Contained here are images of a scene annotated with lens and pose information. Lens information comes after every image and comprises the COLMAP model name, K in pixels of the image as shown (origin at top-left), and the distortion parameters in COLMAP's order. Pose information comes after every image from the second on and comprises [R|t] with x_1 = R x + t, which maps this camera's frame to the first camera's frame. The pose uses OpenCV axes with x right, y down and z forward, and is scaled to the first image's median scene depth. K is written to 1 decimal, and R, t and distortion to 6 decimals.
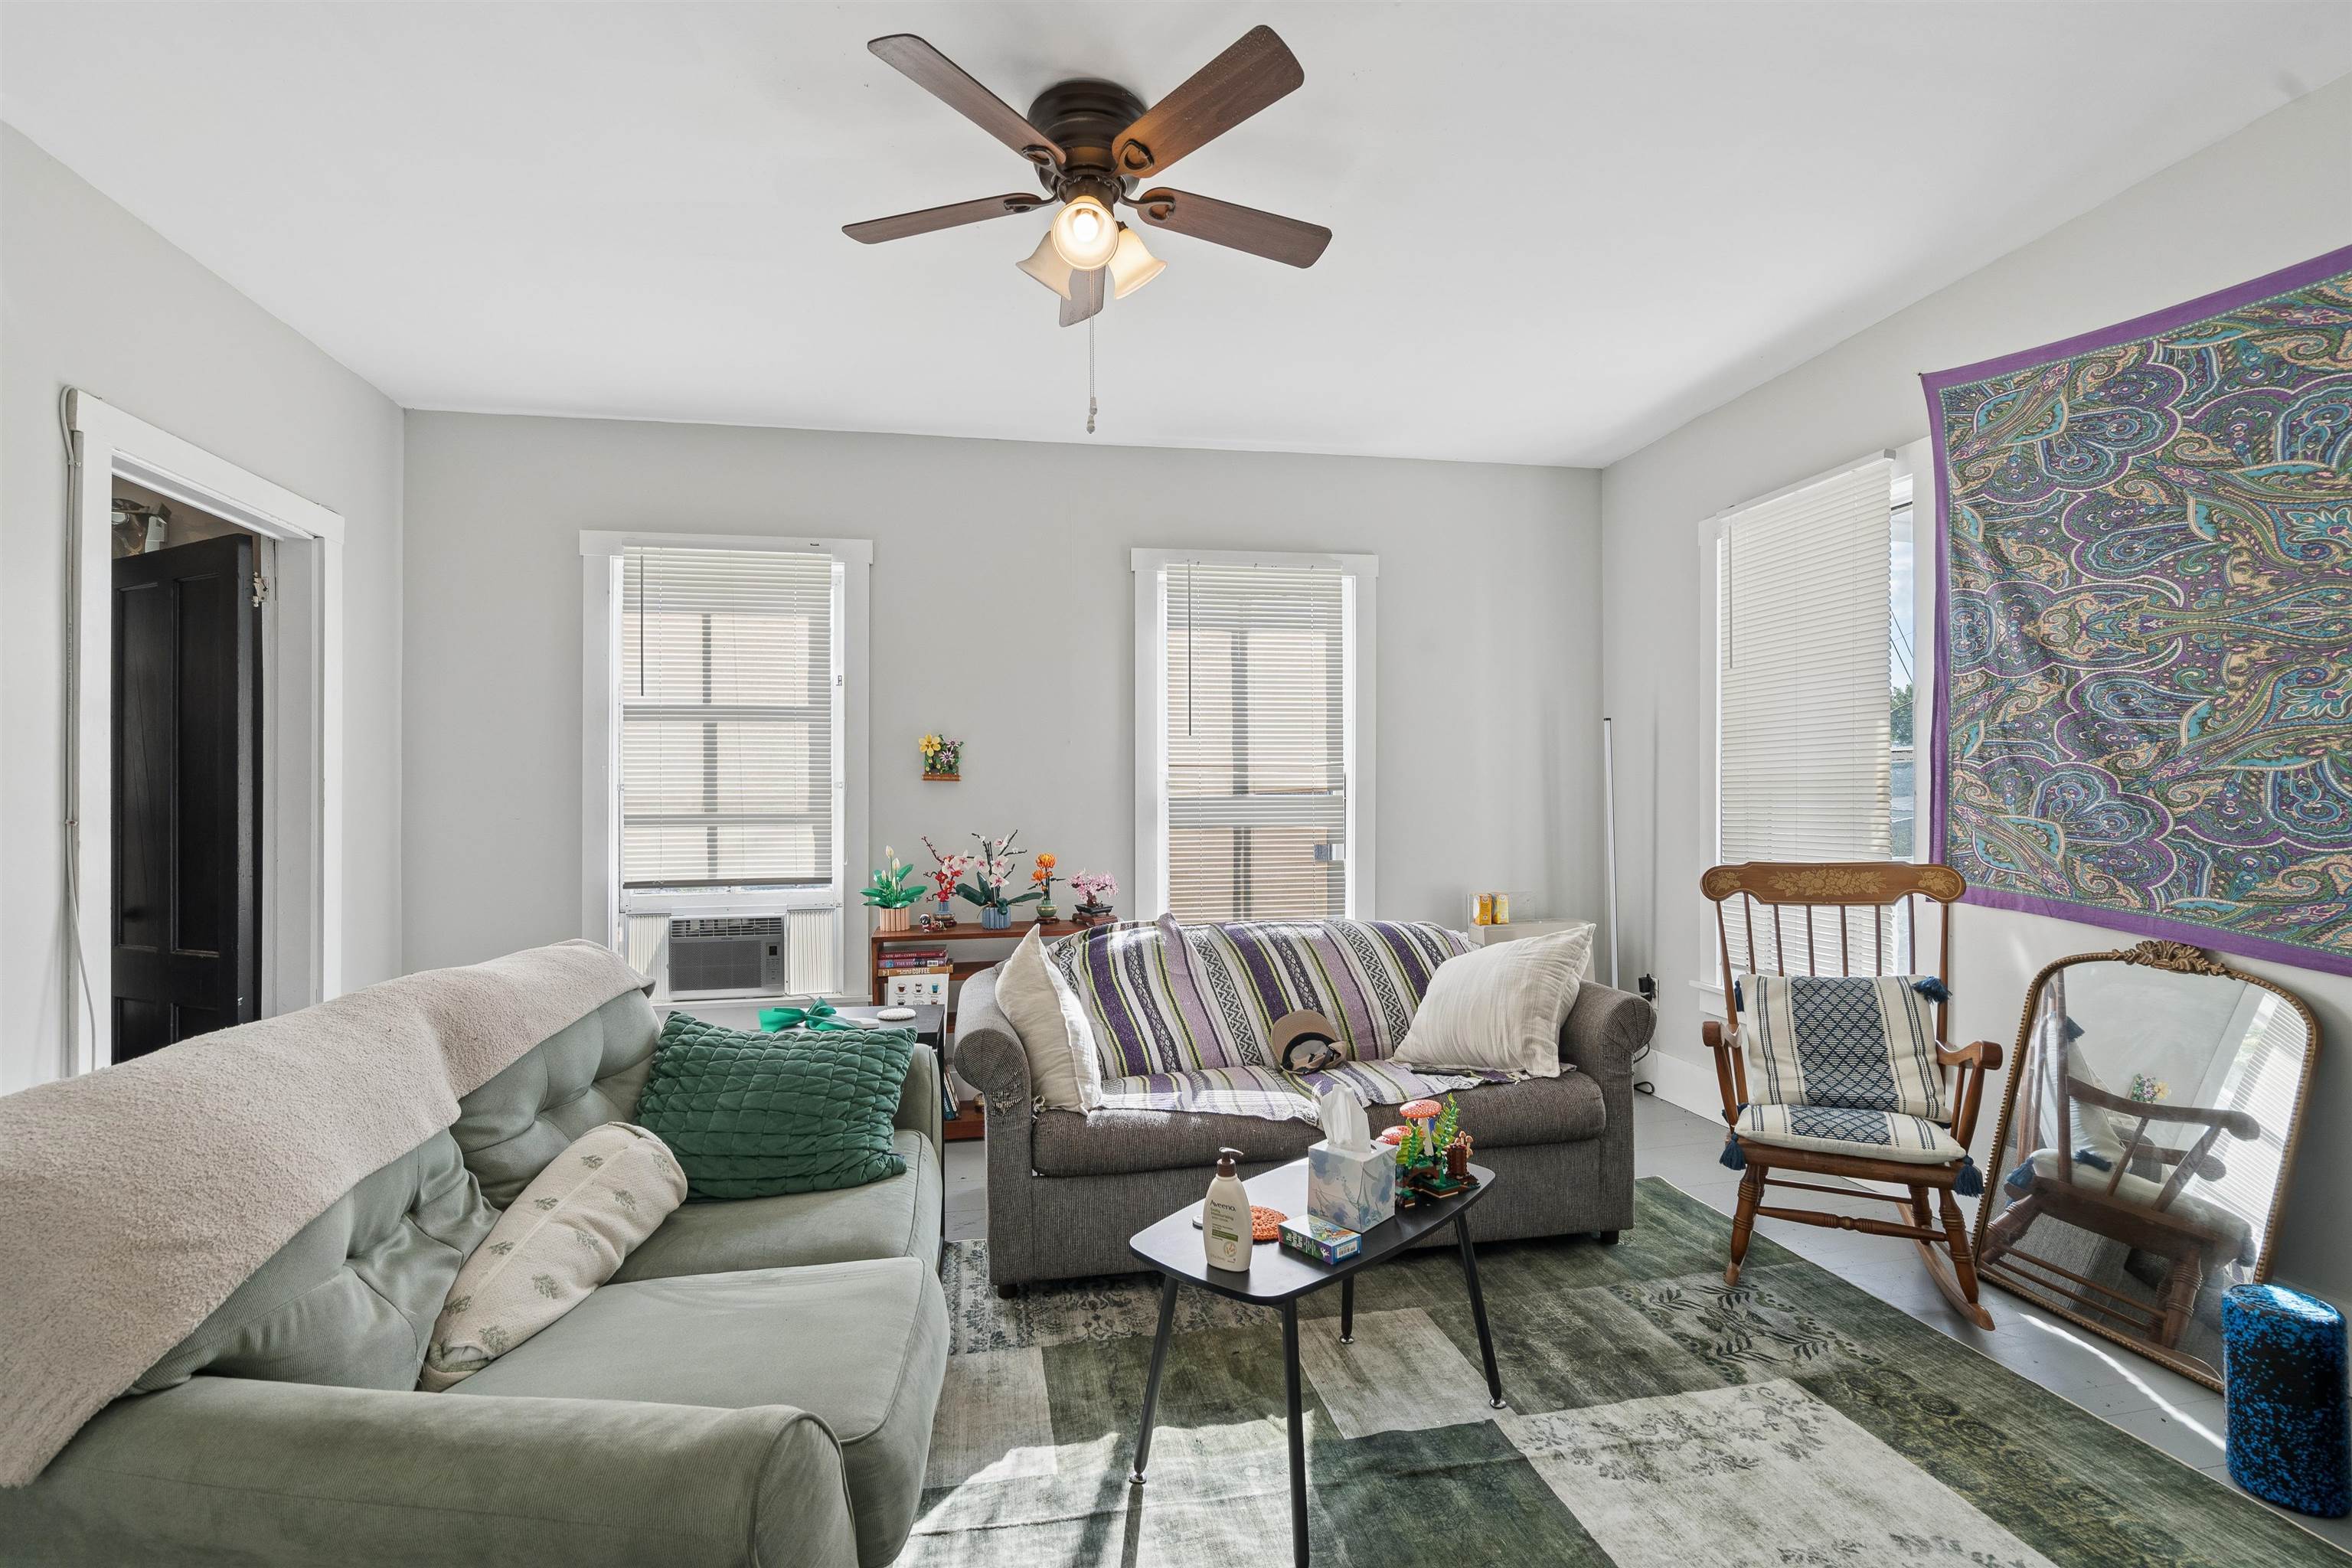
lens RADIAL K [[1062.7, 0, 1173.1], [0, 1062.7, 796.2], [0, 0, 1]] dist [-0.002949, 0.001115]
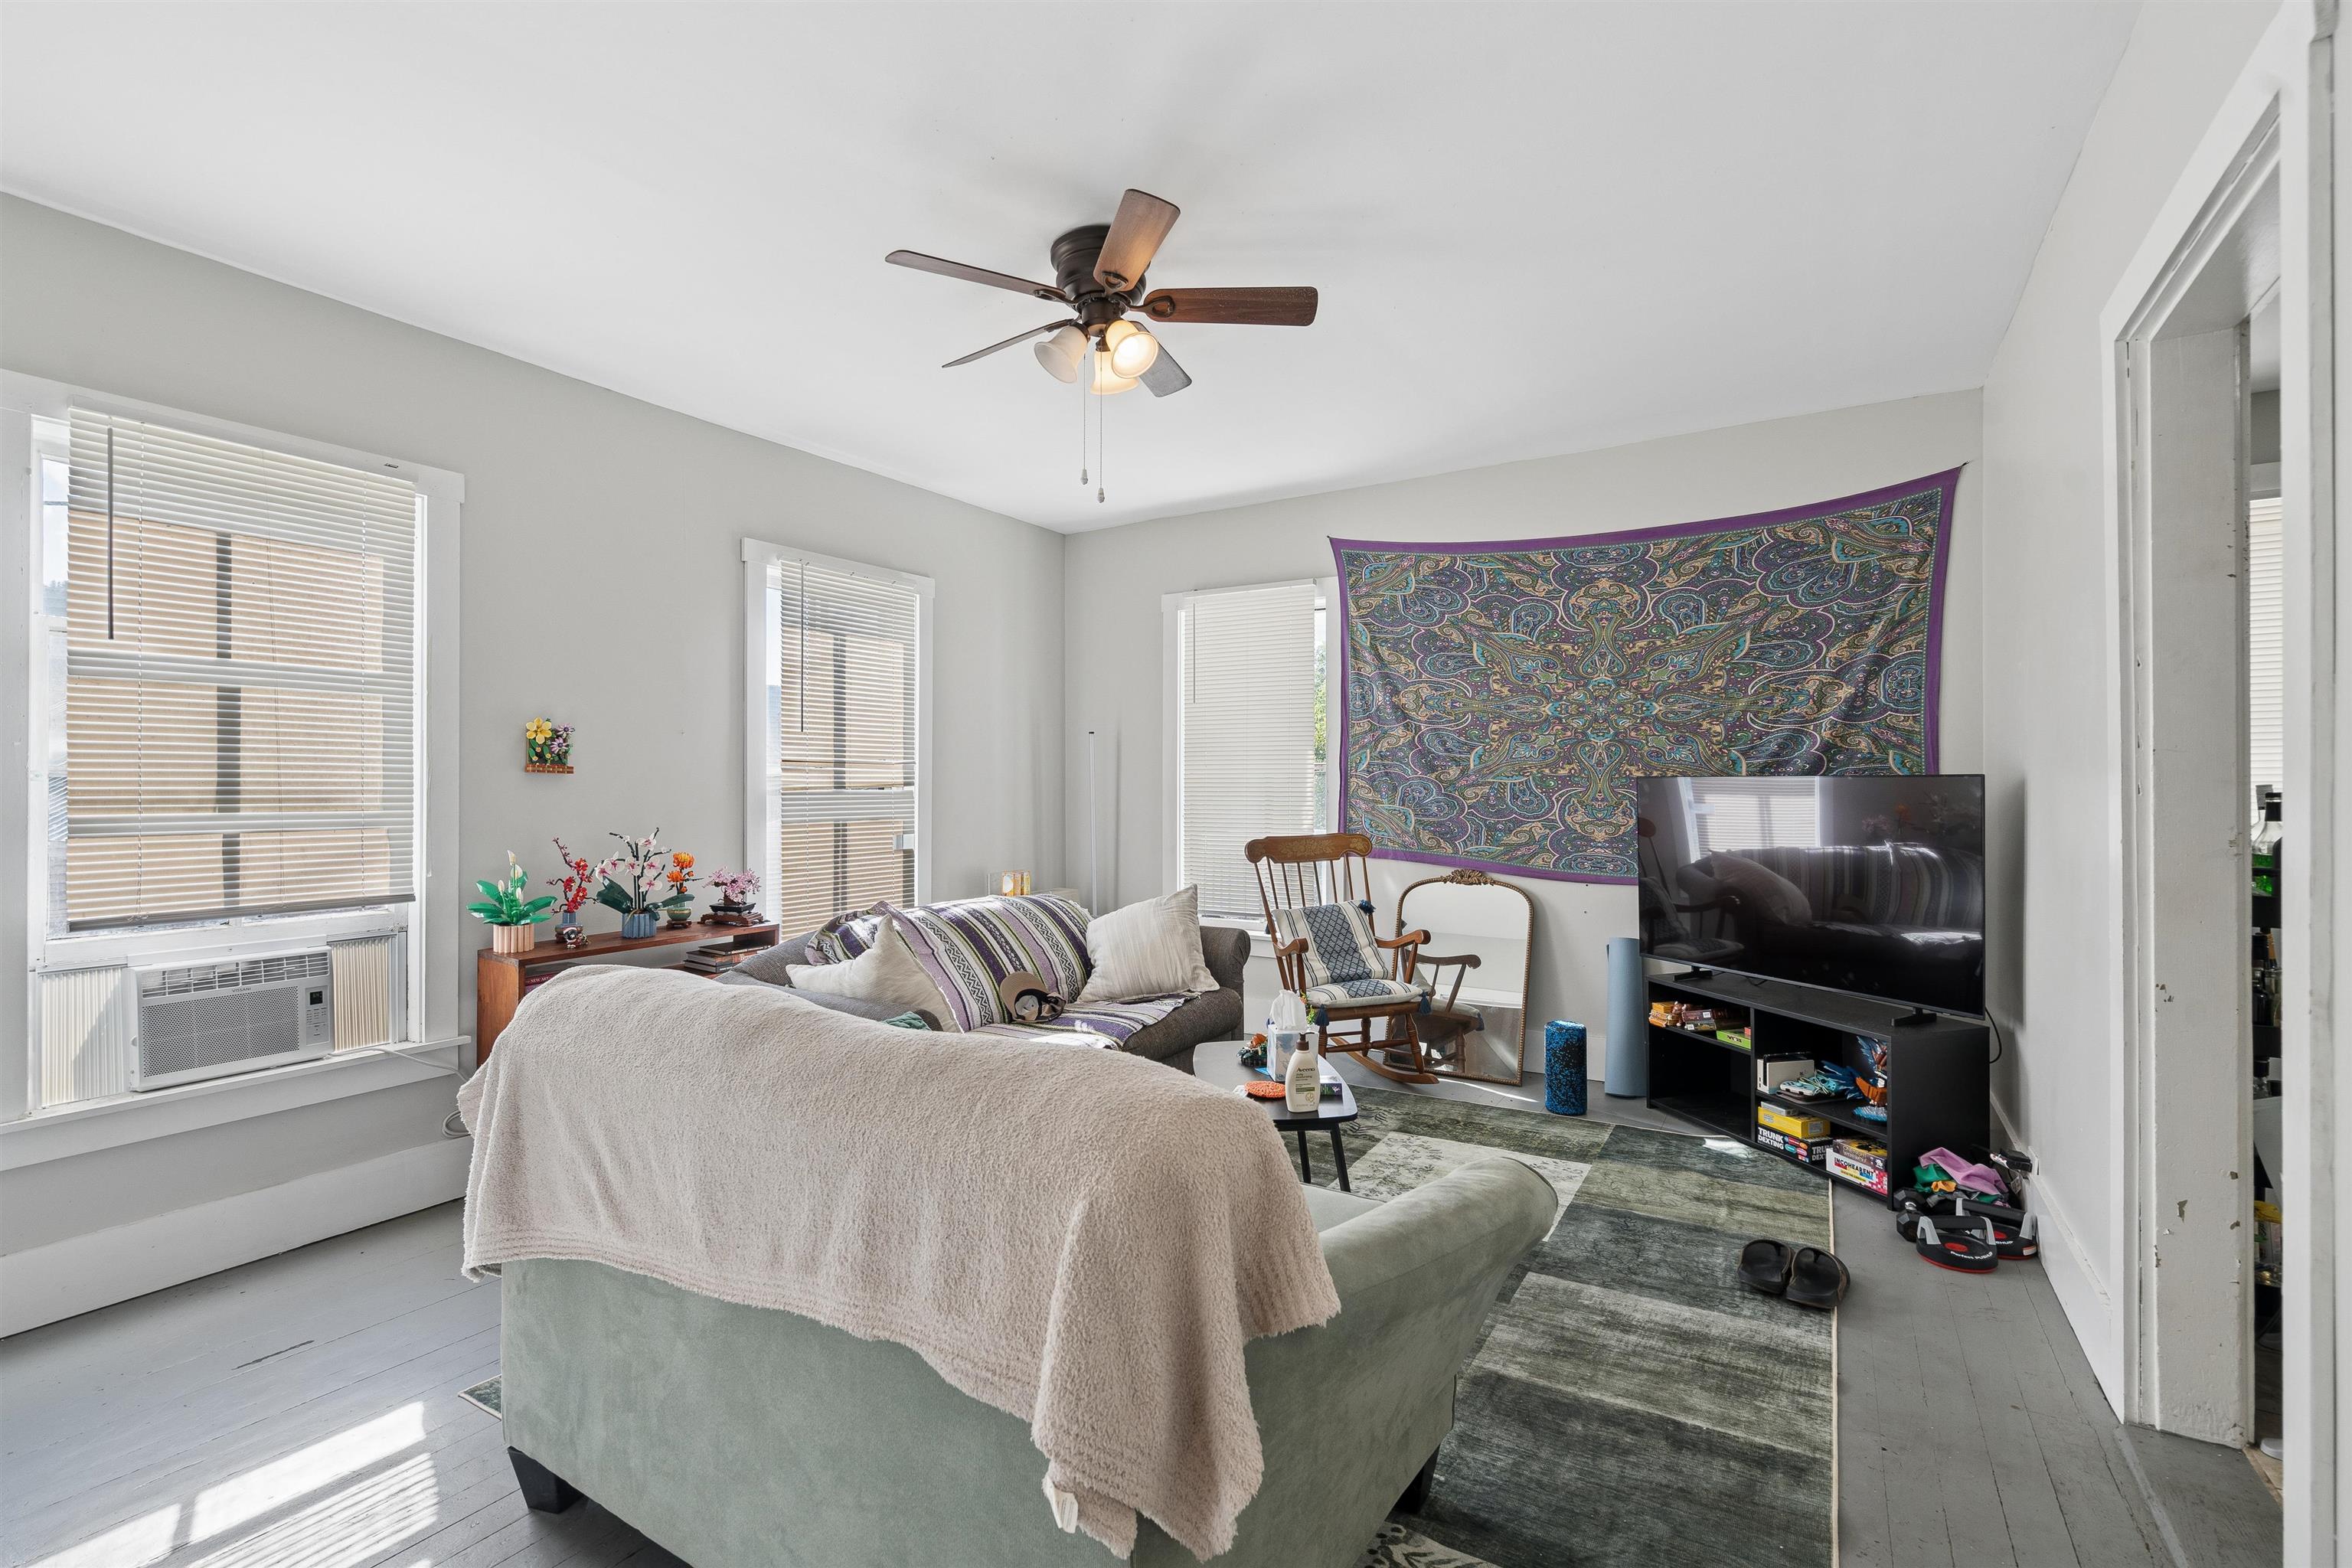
lens RADIAL K [[1062.7, 0, 1164.8], [0, 1062.7, 784.8], [0, 0, 1]] dist [-0.002949, 0.001115]
pose [[0.673324, 0.005953, 0.739324, -0.764354], [-0.005508, 0.999980, -0.003036, -0.007545], [-0.739327, -0.002028, 0.673343, 0.086628]]
